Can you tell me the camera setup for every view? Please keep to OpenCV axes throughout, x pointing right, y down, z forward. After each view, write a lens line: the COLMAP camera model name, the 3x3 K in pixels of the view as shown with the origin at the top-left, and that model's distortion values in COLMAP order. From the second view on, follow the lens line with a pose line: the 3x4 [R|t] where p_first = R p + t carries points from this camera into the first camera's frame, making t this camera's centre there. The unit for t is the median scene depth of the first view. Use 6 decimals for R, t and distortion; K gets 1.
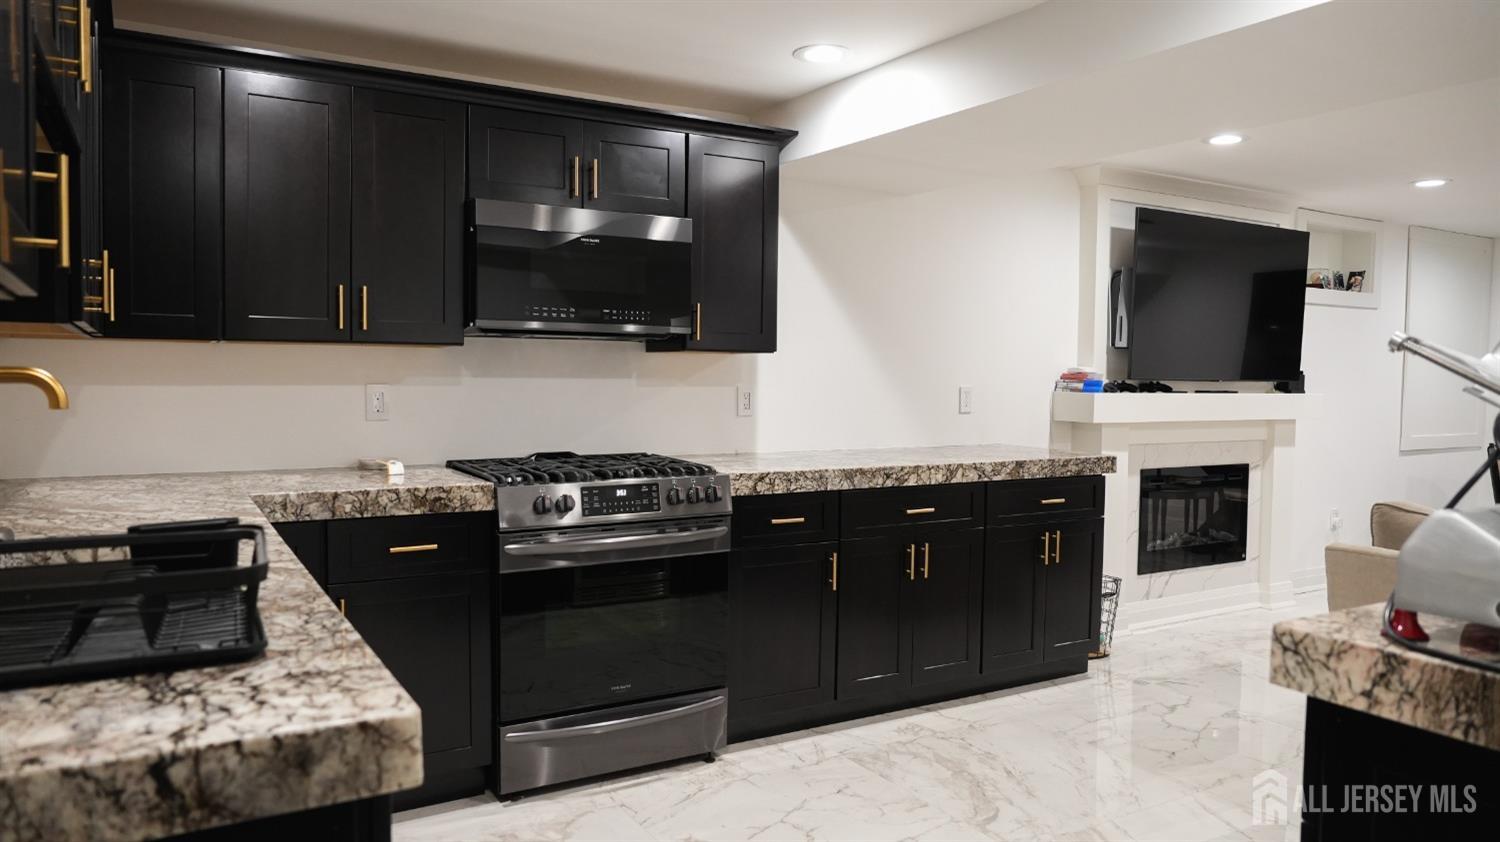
lens RADIAL K [[1006.0, 0, 741.9], [0, 1006.0, 412.5], [0, 0, 1]] dist [-0.043170, 0.047425]
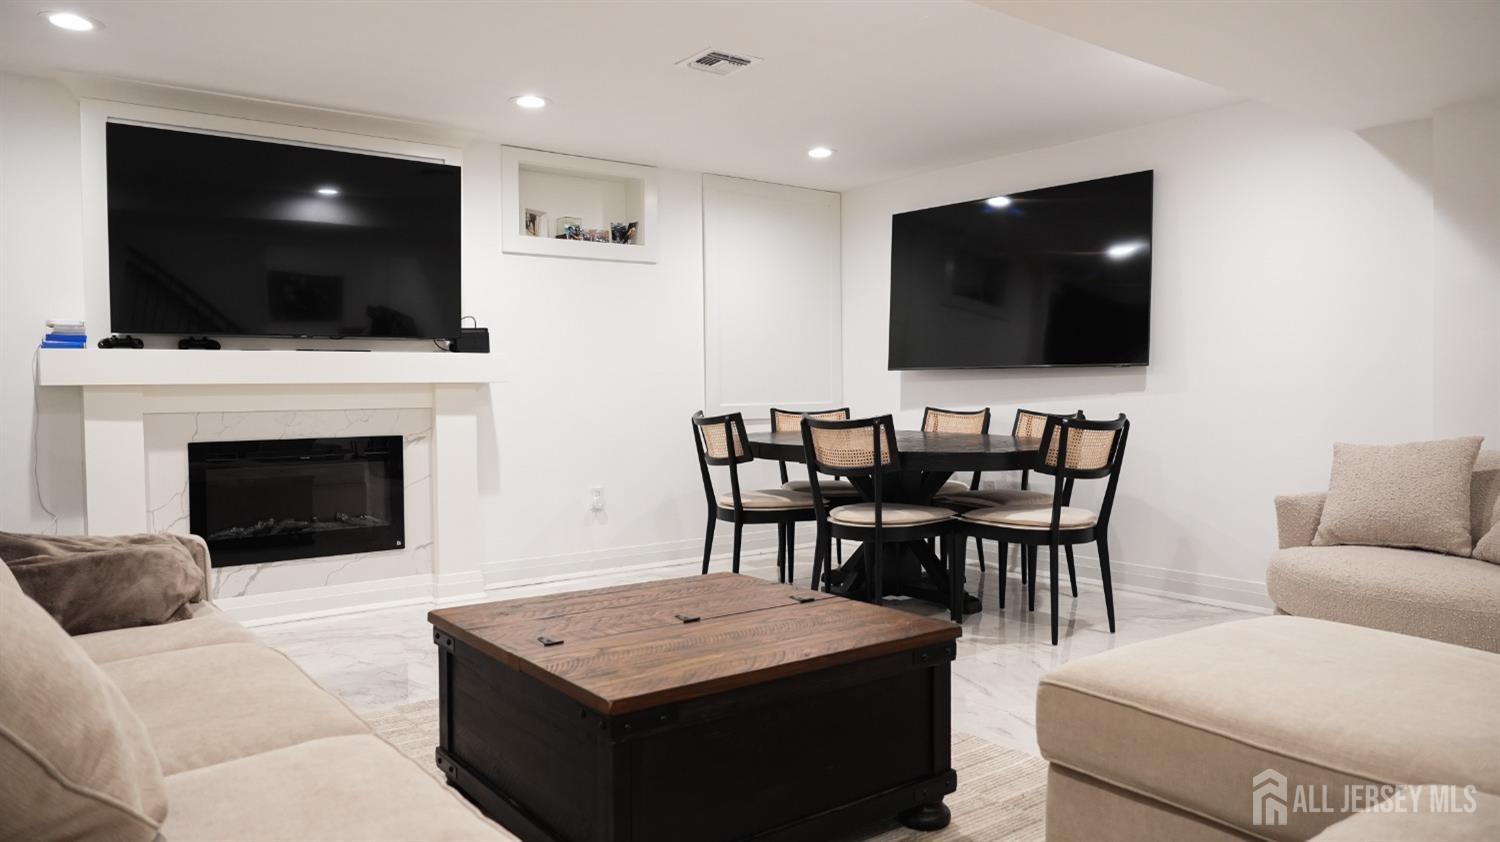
lens RADIAL K [[1006.0, 0, 741.9], [0, 1006.0, 412.5], [0, 0, 1]] dist [-0.043170, 0.047425]
pose [[0.991223, -0.028111, 0.129174, 0.687070], [0.029861, 0.999486, -0.011634, 0.050239], [-0.128781, 0.015389, 0.991554, 0.105052]]
